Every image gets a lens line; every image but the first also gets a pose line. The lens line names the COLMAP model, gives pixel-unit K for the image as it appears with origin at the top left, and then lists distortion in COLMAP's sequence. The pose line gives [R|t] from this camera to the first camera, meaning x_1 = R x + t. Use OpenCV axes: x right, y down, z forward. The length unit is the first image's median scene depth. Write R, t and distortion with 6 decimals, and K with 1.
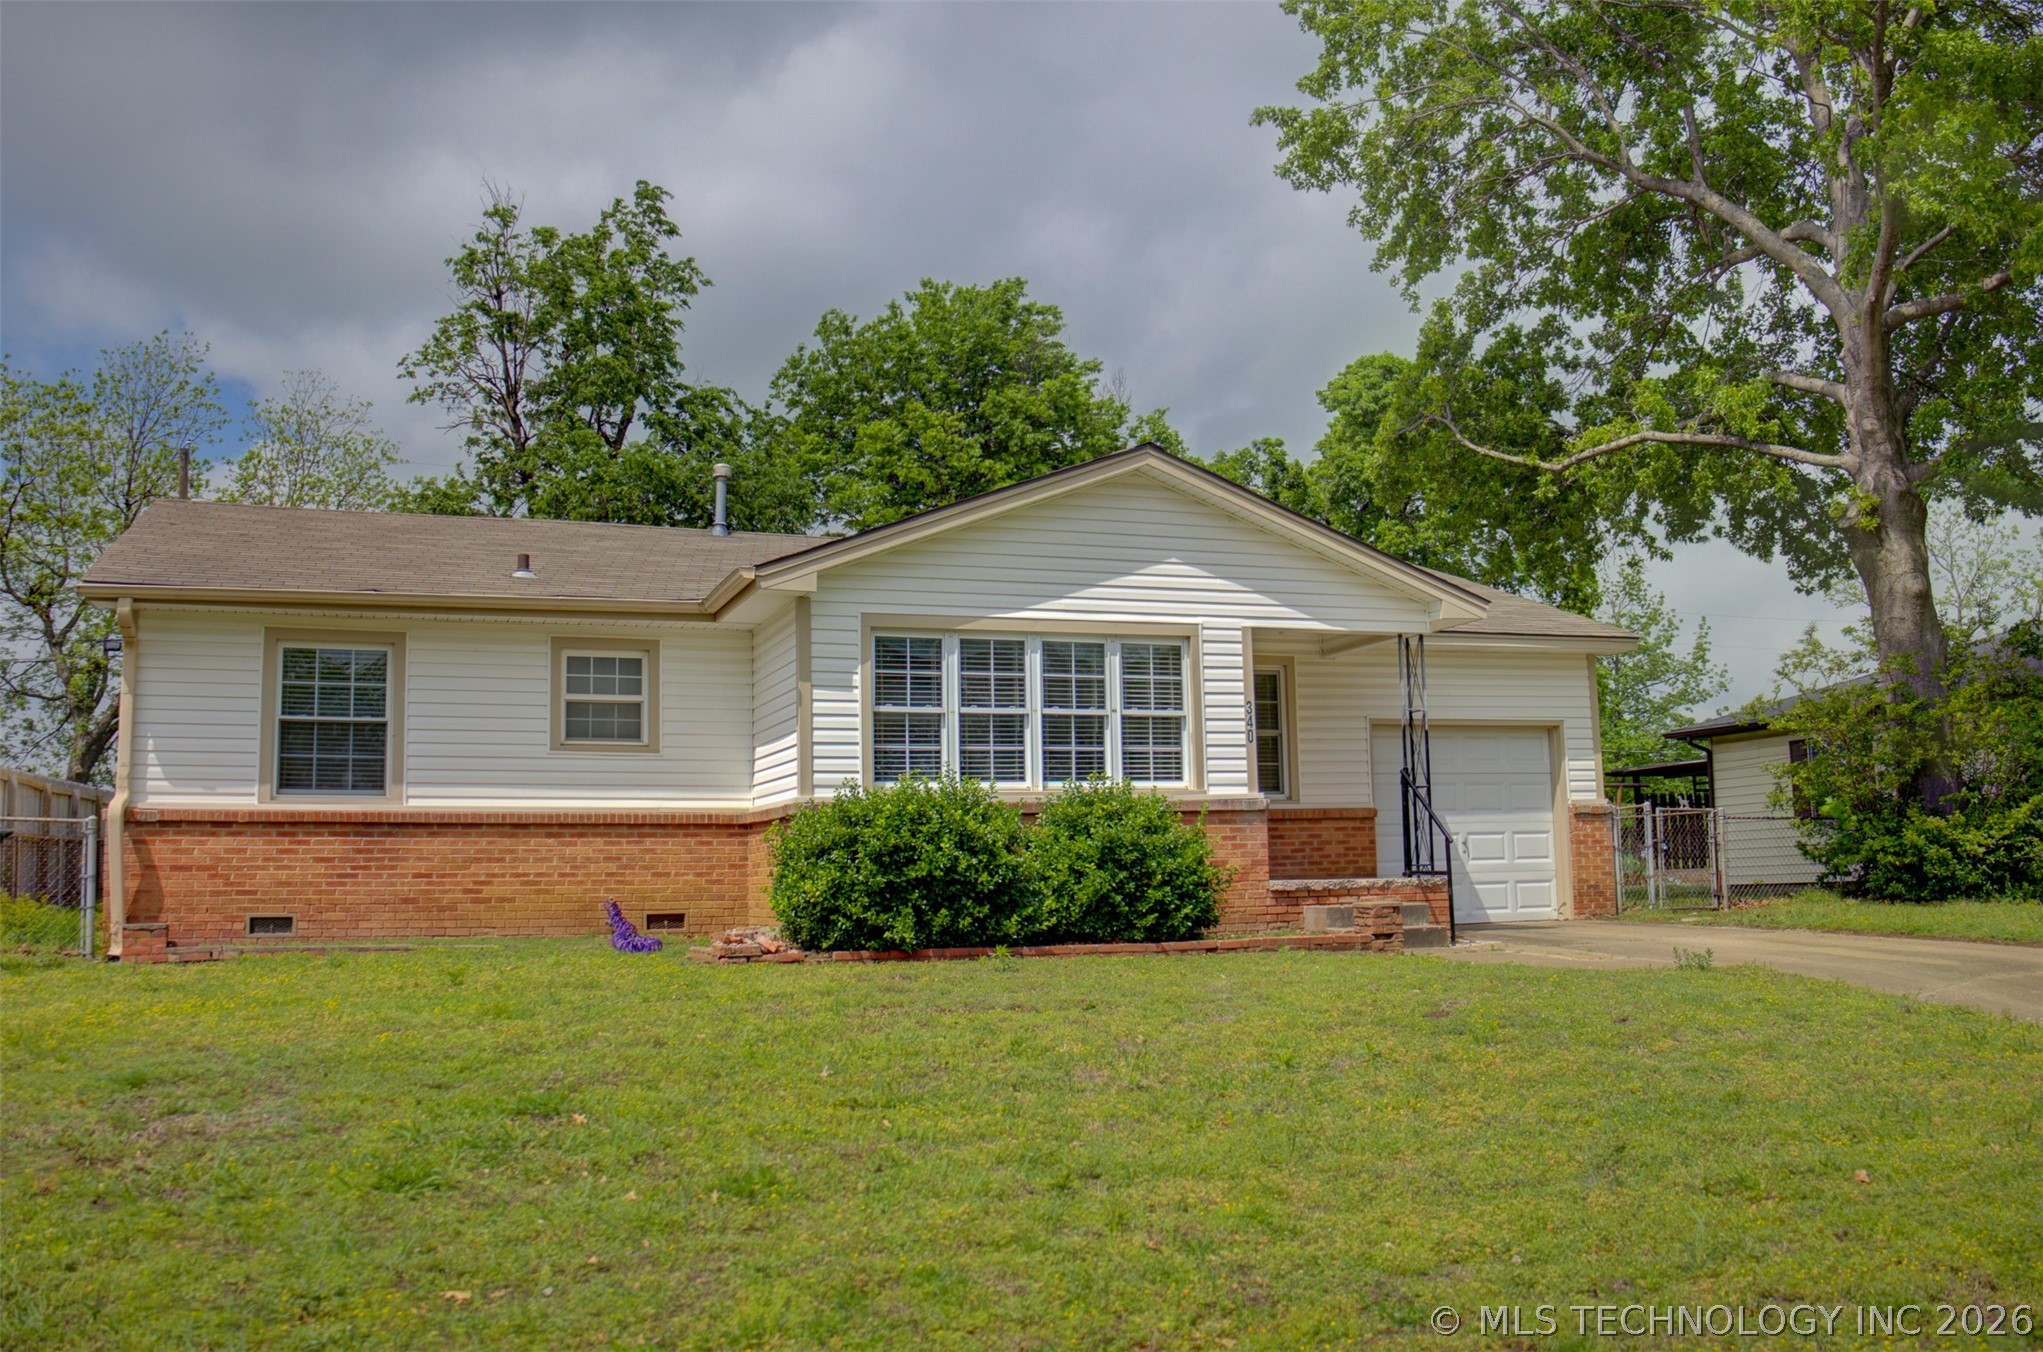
lens RADIAL K [[1724.1, 0, 1020.1], [0, 1724.1, 577.1], [0, 0, 1]] dist [-0.174990, 0.110608]
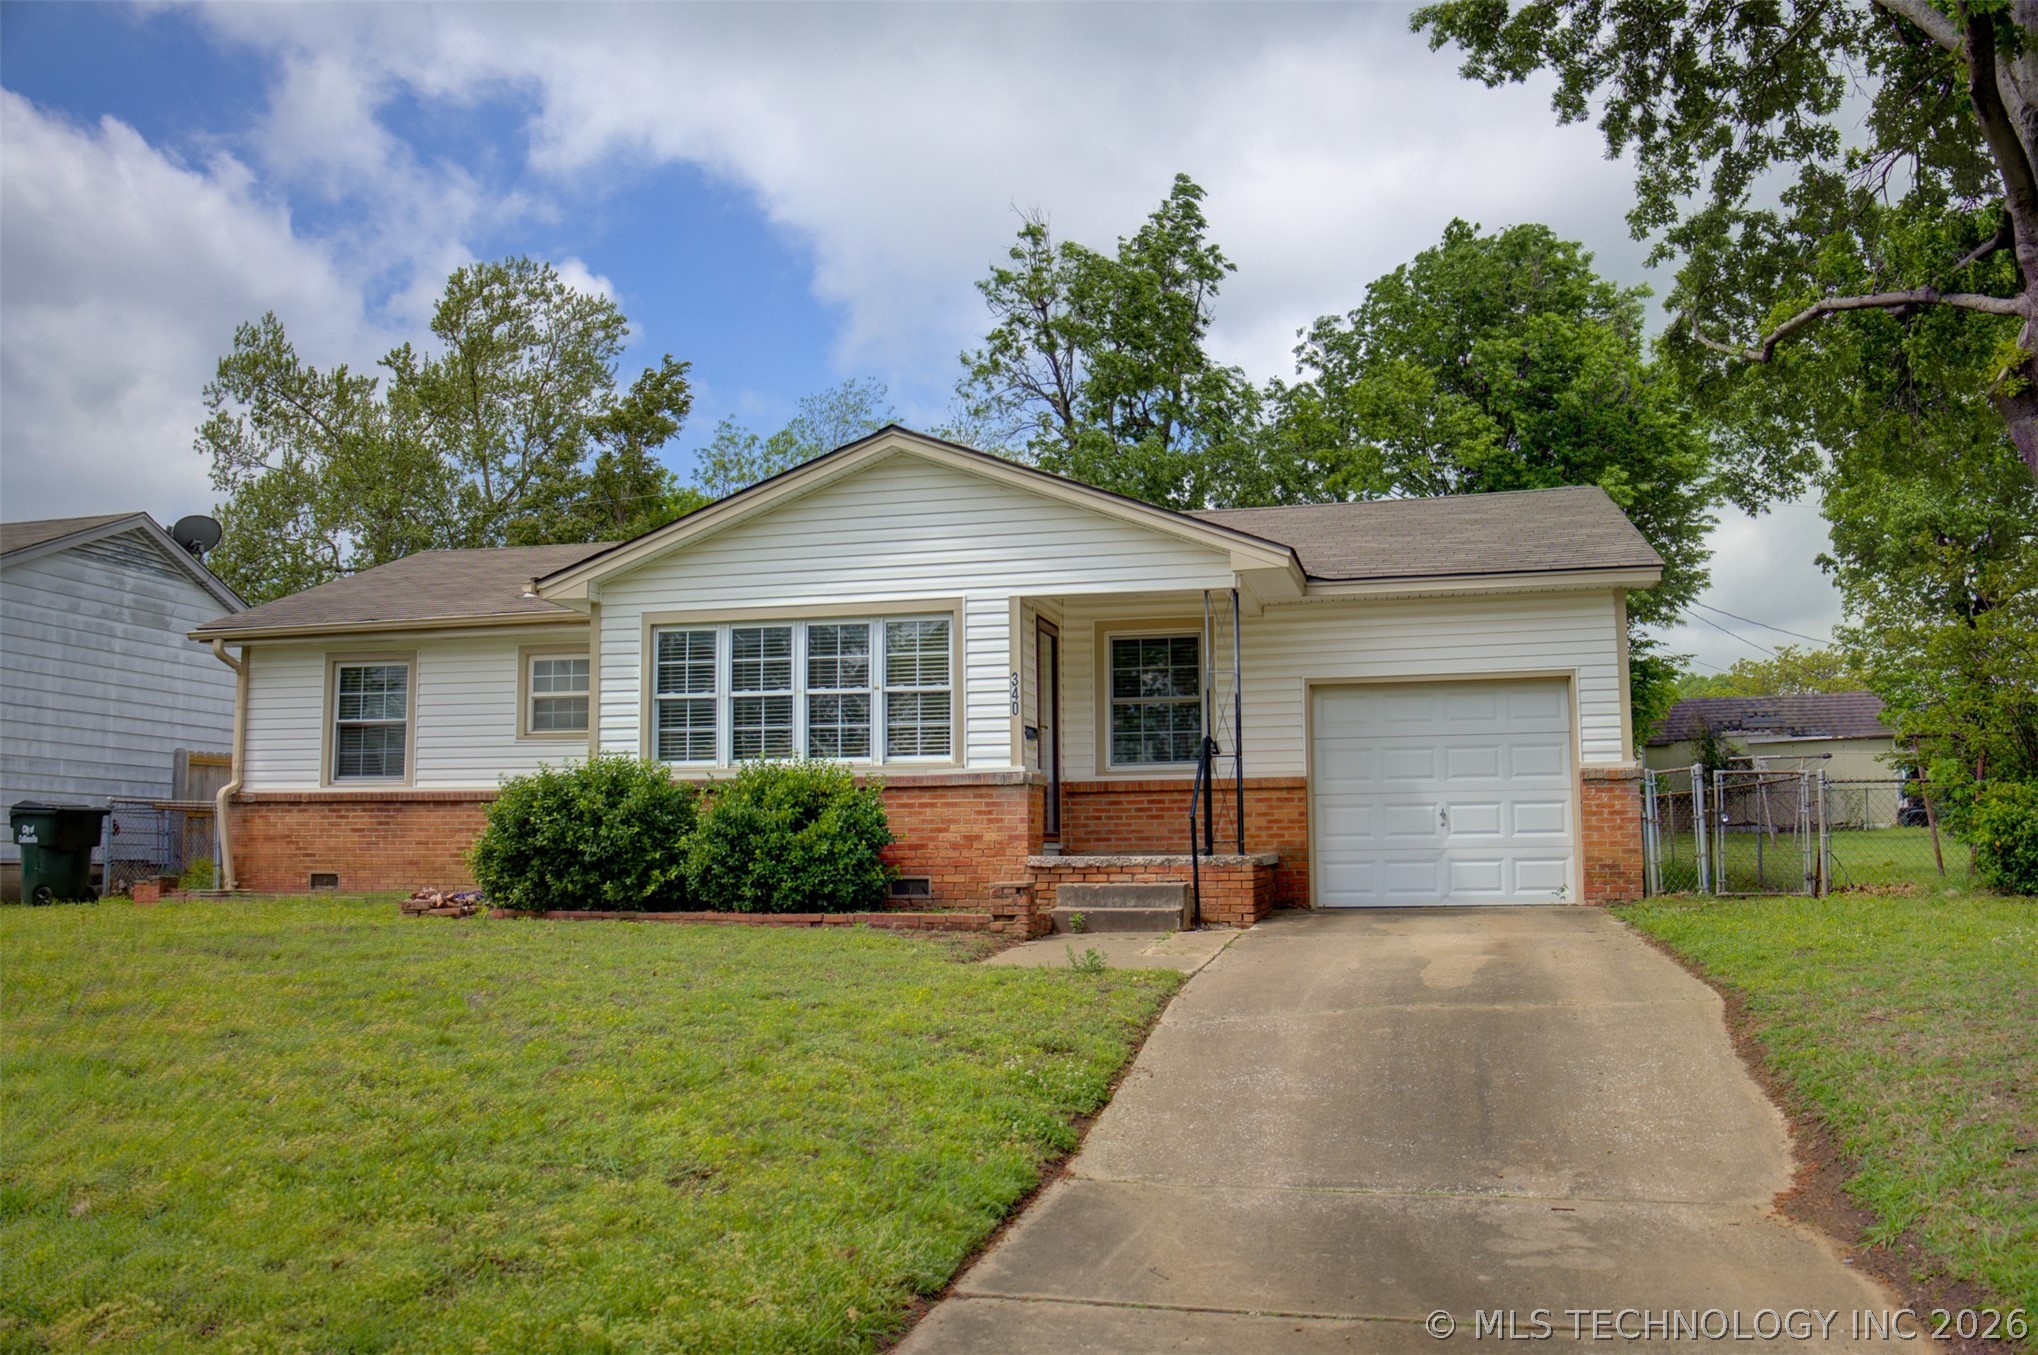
lens RADIAL K [[1693.2, 0, 1030.5], [0, 1693.2, 563.3], [0, 0, 1]] dist [-0.157471, 0.079538]
pose [[0.842794, -0.080884, -0.532125, 0.685301], [0.087568, 0.996077, -0.012714, 0.024287], [0.531066, -0.035882, 0.846571, 0.197871]]
